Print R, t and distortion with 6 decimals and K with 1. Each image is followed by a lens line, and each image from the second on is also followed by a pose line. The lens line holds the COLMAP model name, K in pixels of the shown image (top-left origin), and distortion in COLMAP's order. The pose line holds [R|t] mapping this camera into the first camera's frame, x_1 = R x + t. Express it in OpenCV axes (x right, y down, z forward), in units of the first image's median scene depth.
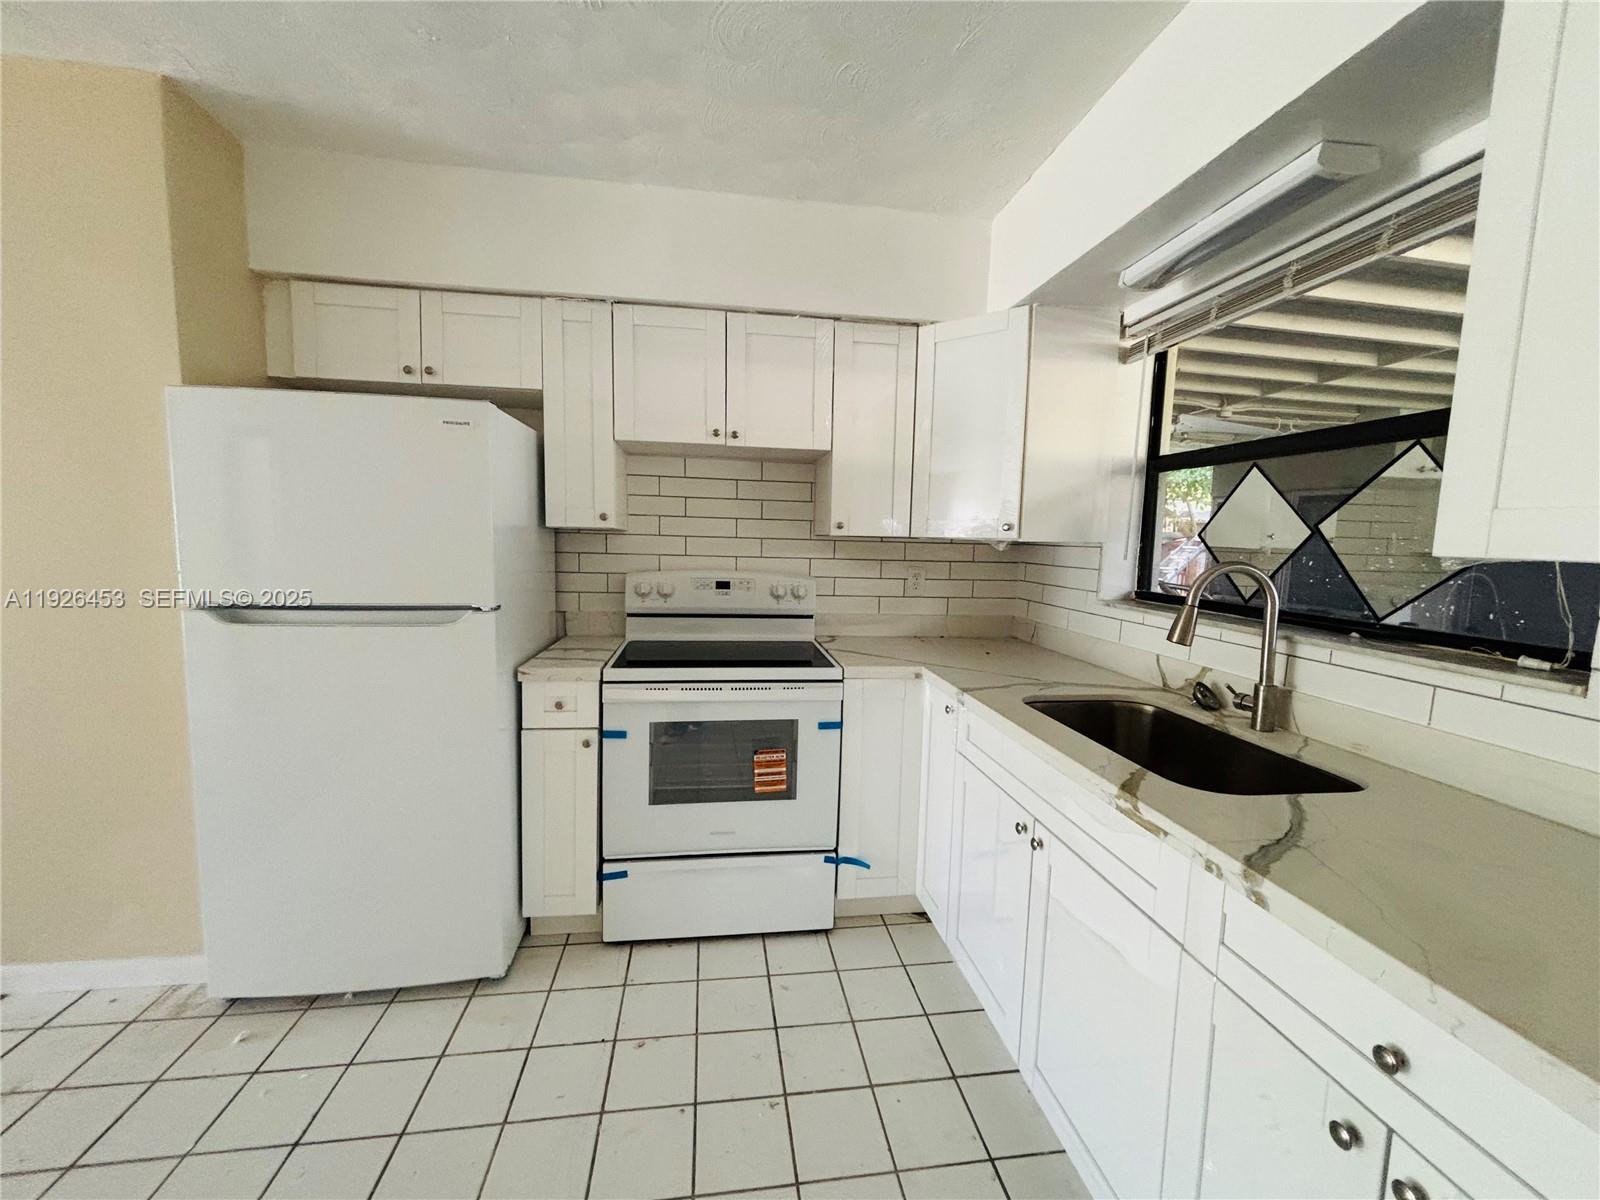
lens RADIAL K [[643.9, 0, 805.8], [0, 643.9, 601.0], [0, 0, 1]] dist [0.014145, -0.007653]
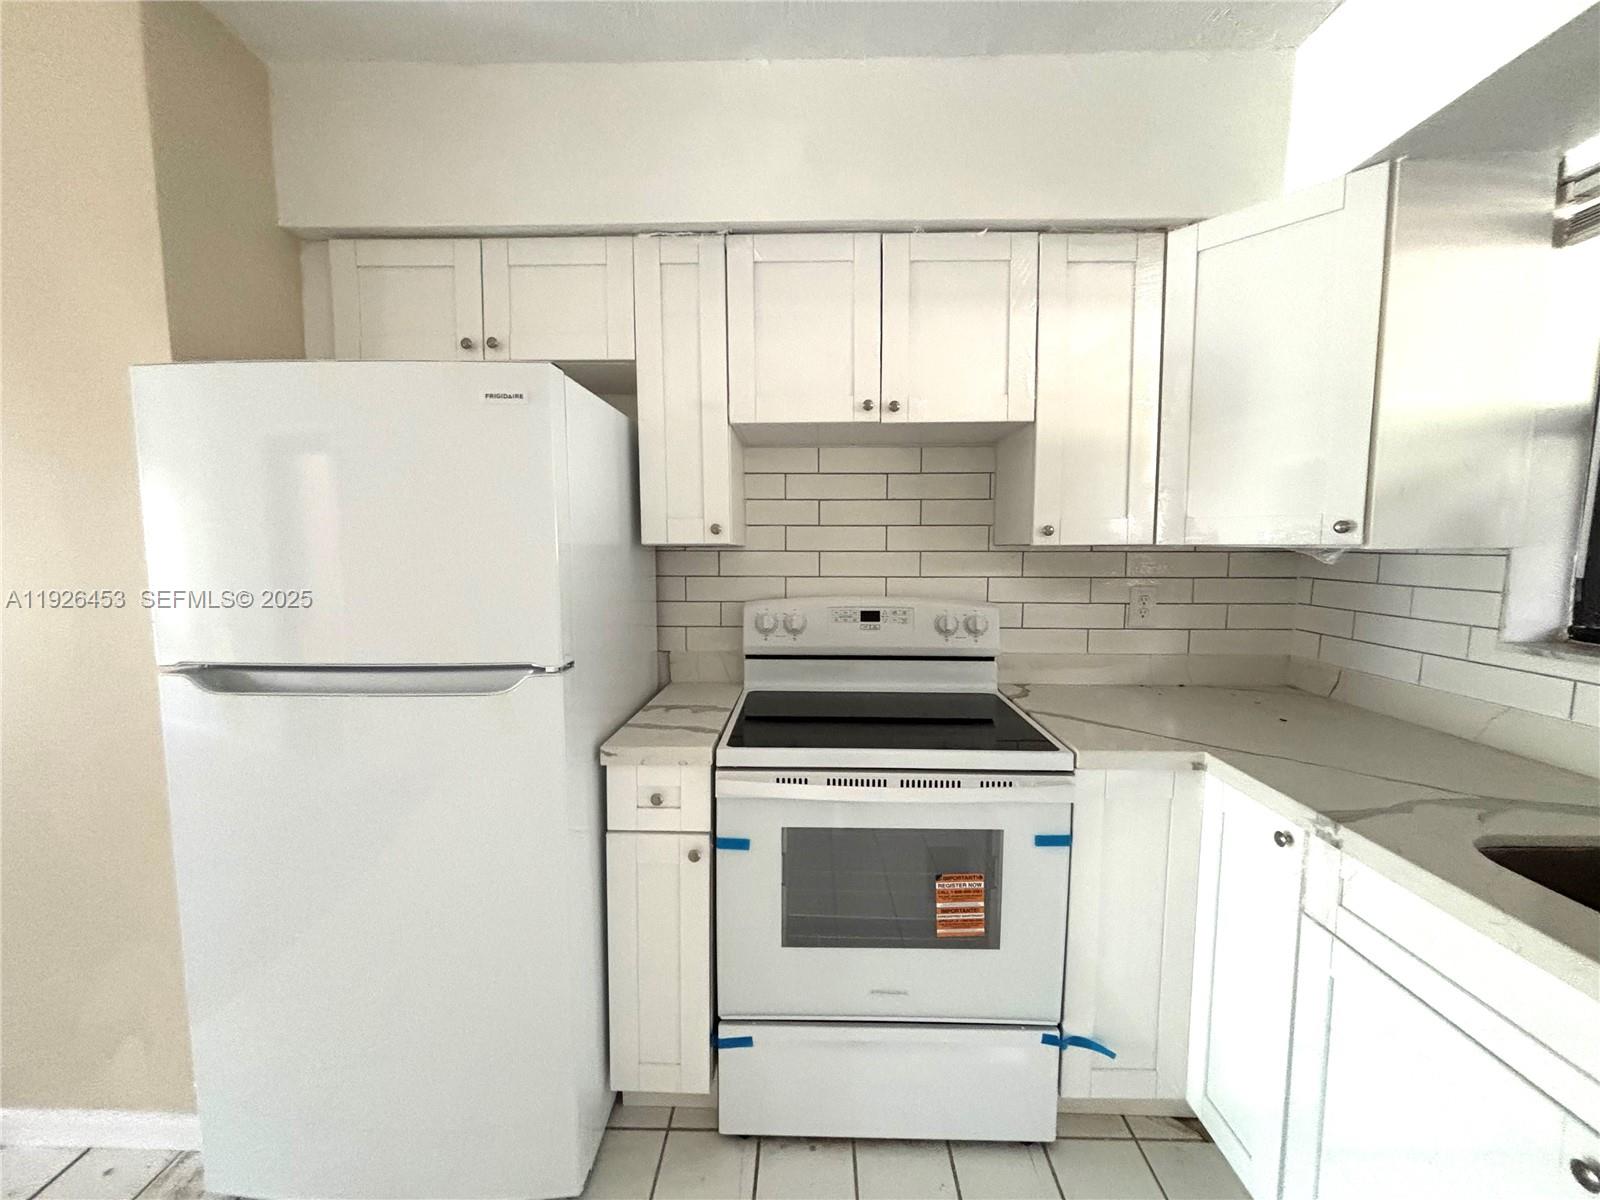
lens RADIAL K [[643.9, 0, 805.8], [0, 643.9, 601.0], [0, 0, 1]] dist [0.014145, -0.007653]
pose [[0.986420, -0.010639, -0.163899, -0.095949], [0.008668, 0.999881, -0.012735, -0.039768], [0.164015, 0.011142, 0.986395, 0.304612]]
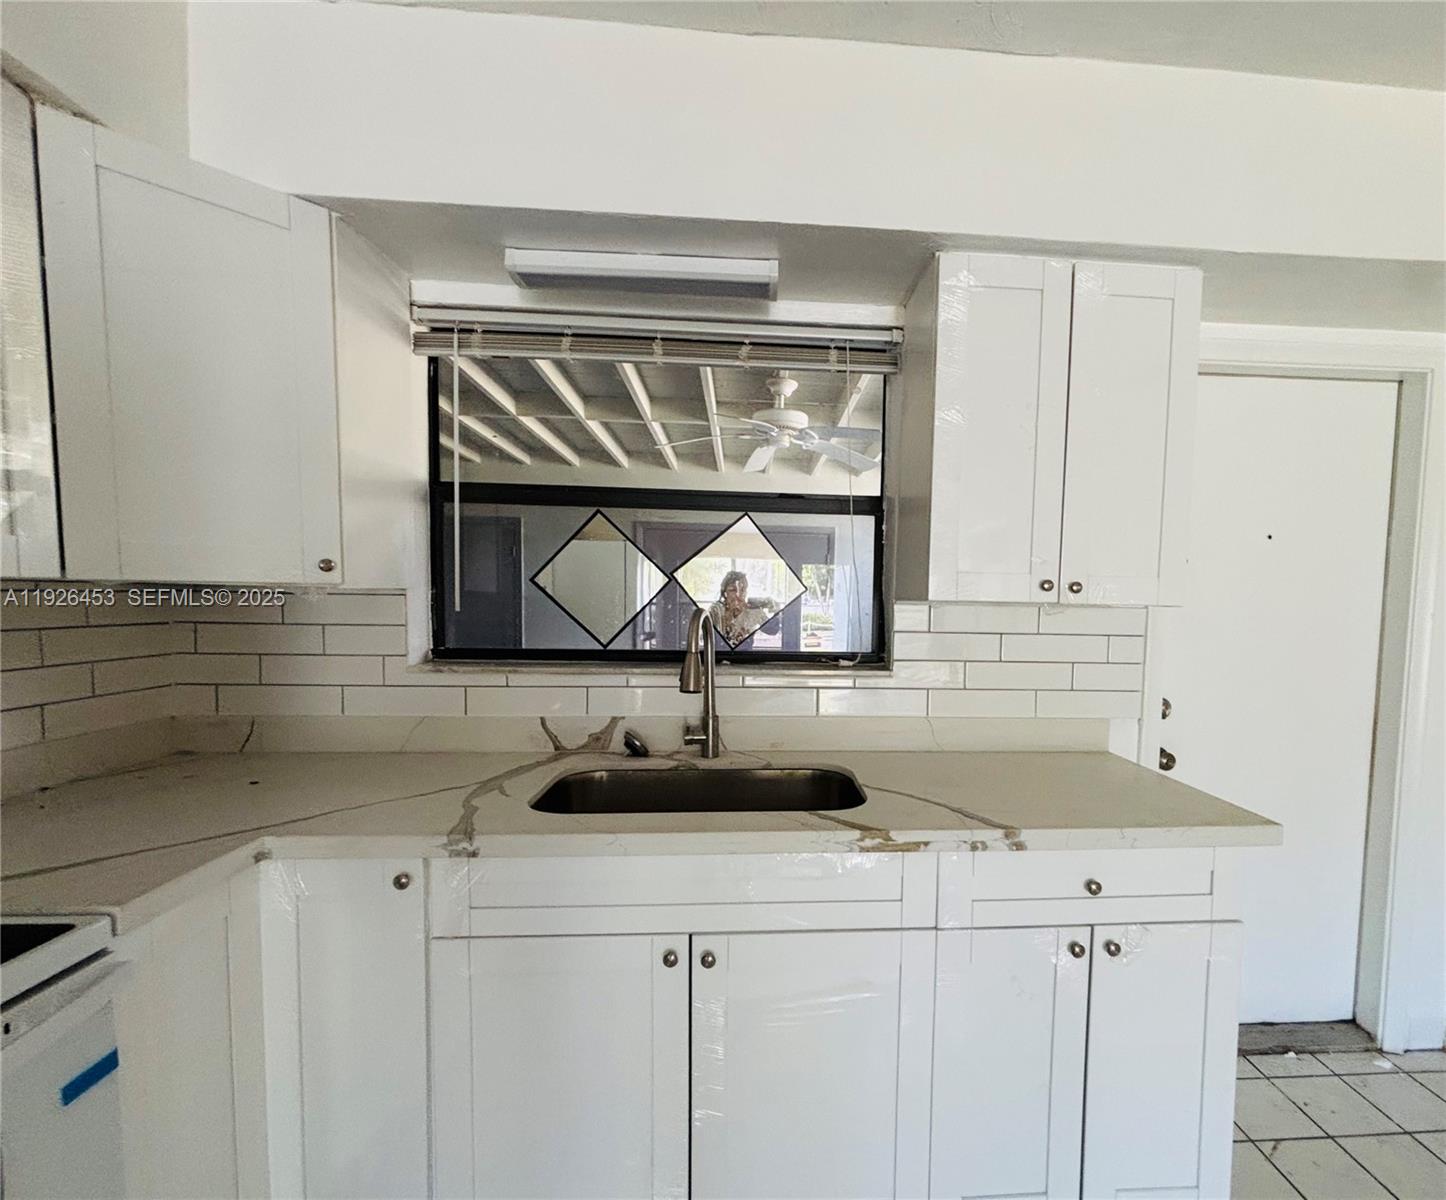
lens RADIAL K [[672.6, 0, 794.8], [0, 672.6, 643.0], [0, 0, 1]] dist [-0.000644, -0.001048]
pose [[0.075528, -0.086959, 0.993345, -0.290423], [0.089112, 0.992793, 0.080135, -0.052625], [-0.993154, 0.082466, 0.082733, 0.518543]]
